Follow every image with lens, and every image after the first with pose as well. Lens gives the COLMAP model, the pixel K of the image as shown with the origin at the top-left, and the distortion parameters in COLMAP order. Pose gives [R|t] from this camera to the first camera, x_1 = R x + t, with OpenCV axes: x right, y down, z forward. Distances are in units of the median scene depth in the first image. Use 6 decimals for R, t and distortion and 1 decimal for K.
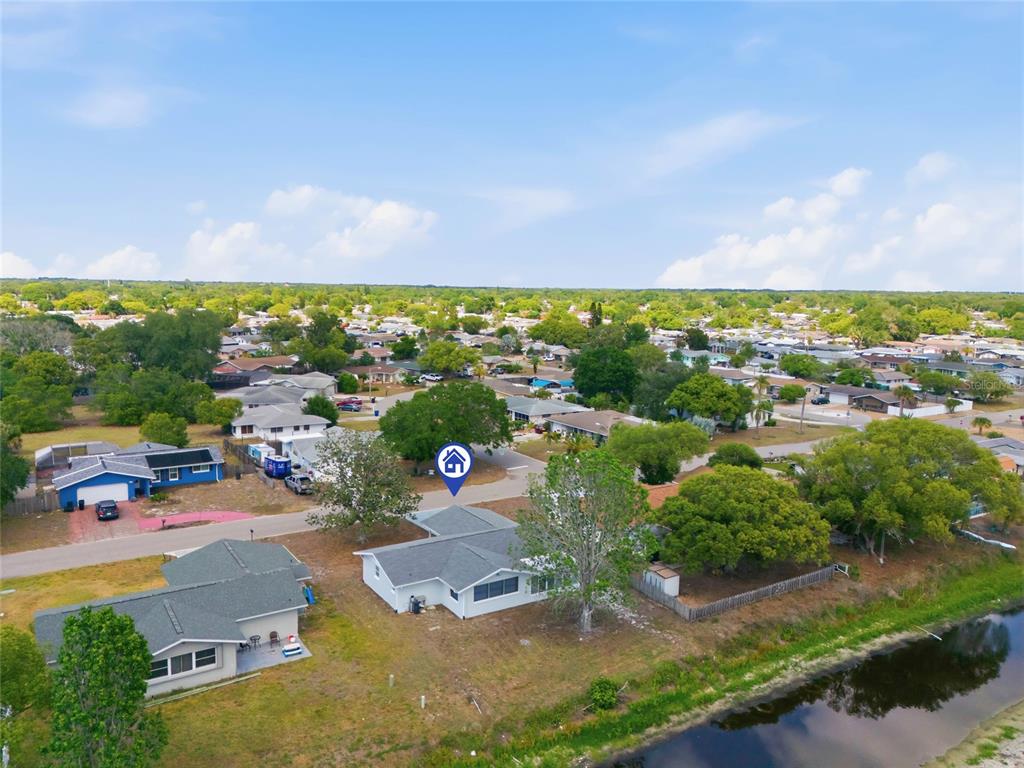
lens RADIAL K [[757.2, 0, 512.0], [0, 757.2, 384.0], [0, 0, 1]] dist [0.052223, -0.004145]
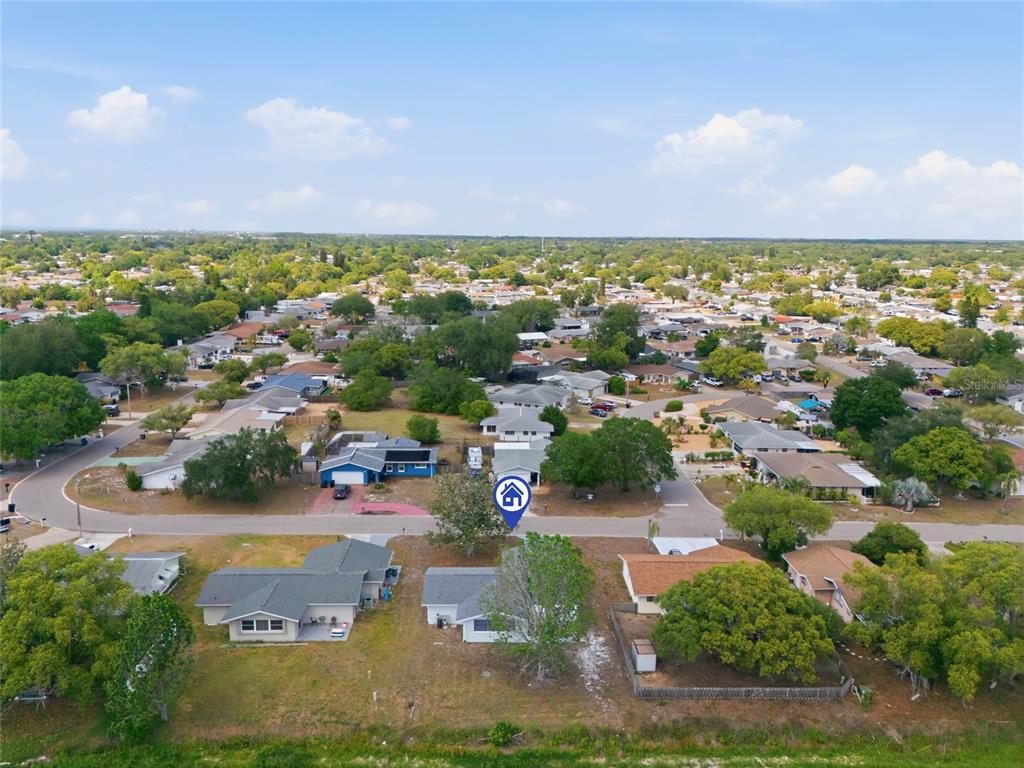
lens RADIAL K [[757.2, 0, 512.0], [0, 757.2, 384.0], [0, 0, 1]] dist [0.052223, -0.004145]
pose [[0.854758, 0.098927, -0.509512, 0.573684], [-0.066650, 0.994461, 0.081274, -0.220335], [0.514730, -0.035511, 0.856617, -0.051502]]
